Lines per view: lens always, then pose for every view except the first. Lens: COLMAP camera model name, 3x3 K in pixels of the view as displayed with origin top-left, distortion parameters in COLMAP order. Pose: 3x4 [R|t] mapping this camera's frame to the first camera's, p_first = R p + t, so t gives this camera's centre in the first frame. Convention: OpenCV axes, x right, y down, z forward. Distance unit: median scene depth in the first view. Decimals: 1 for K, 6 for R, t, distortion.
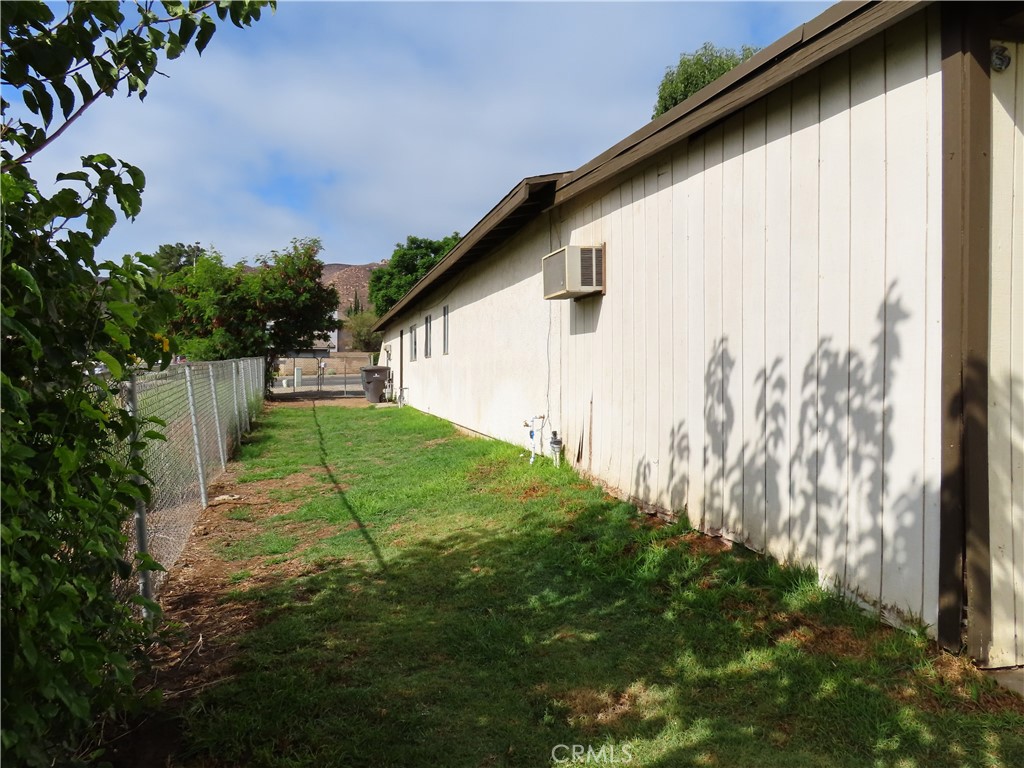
lens RADIAL K [[730.2, 0, 517.6], [0, 730.2, 387.8], [0, 0, 1]] dist [-0.016268, 0.018426]
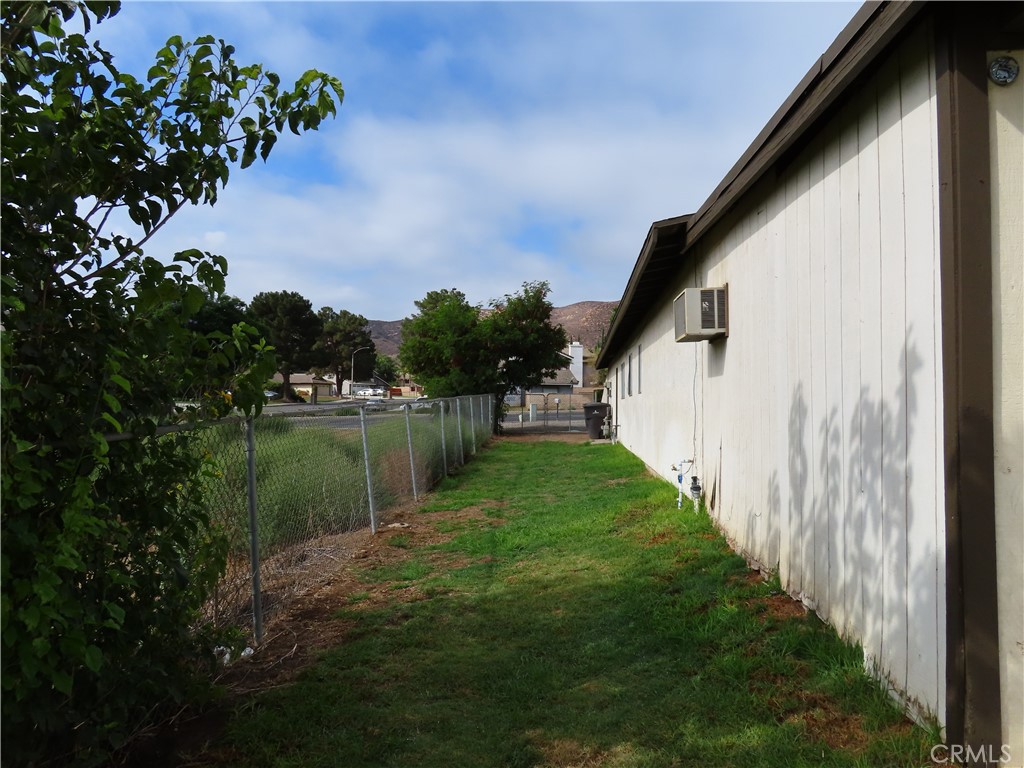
lens RADIAL K [[730.2, 0, 512.0], [0, 730.2, 382.5], [0, 0, 1]] dist [-0.016268, 0.018426]
pose [[0.941755, -0.007769, -0.336210, 0.207853], [-0.010726, 0.998531, -0.053119, -0.014434], [0.336129, 0.053632, 0.940288, 0.001888]]
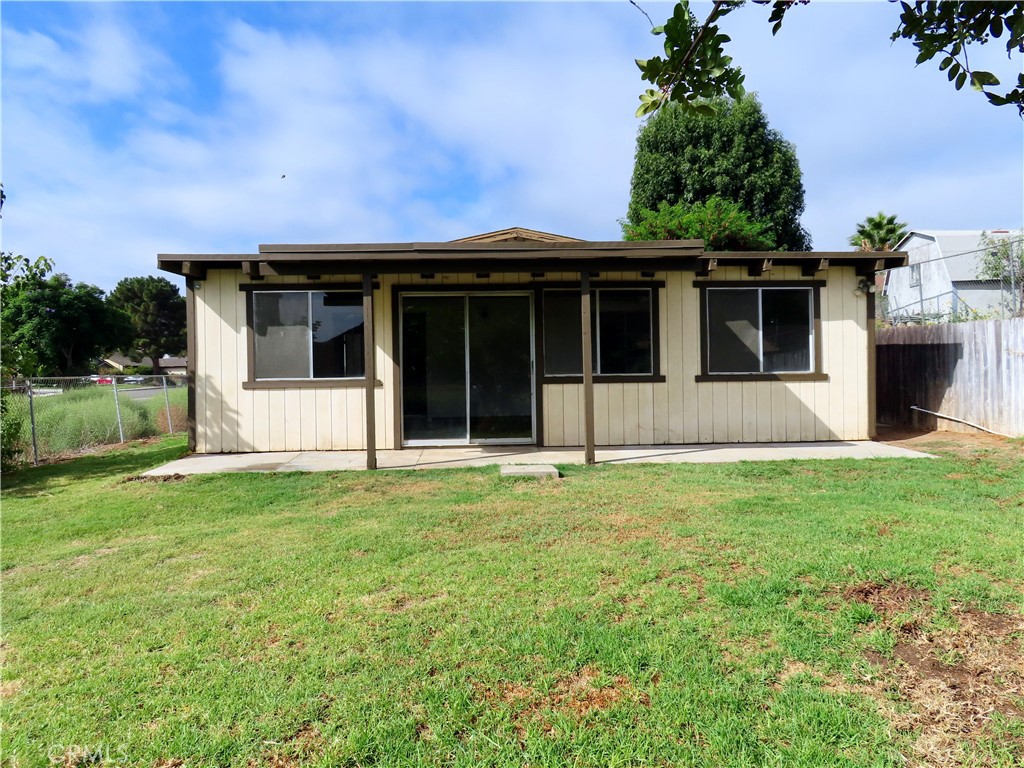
lens RADIAL K [[730.2, 0, 512.2], [0, 730.2, 387.7], [0, 0, 1]] dist [-0.016268, 0.018426]
pose [[0.978885, -0.019705, -0.203460, 1.527503], [0.016910, 0.999737, -0.015470, 0.075205], [0.203711, 0.011703, 0.978961, -1.176014]]
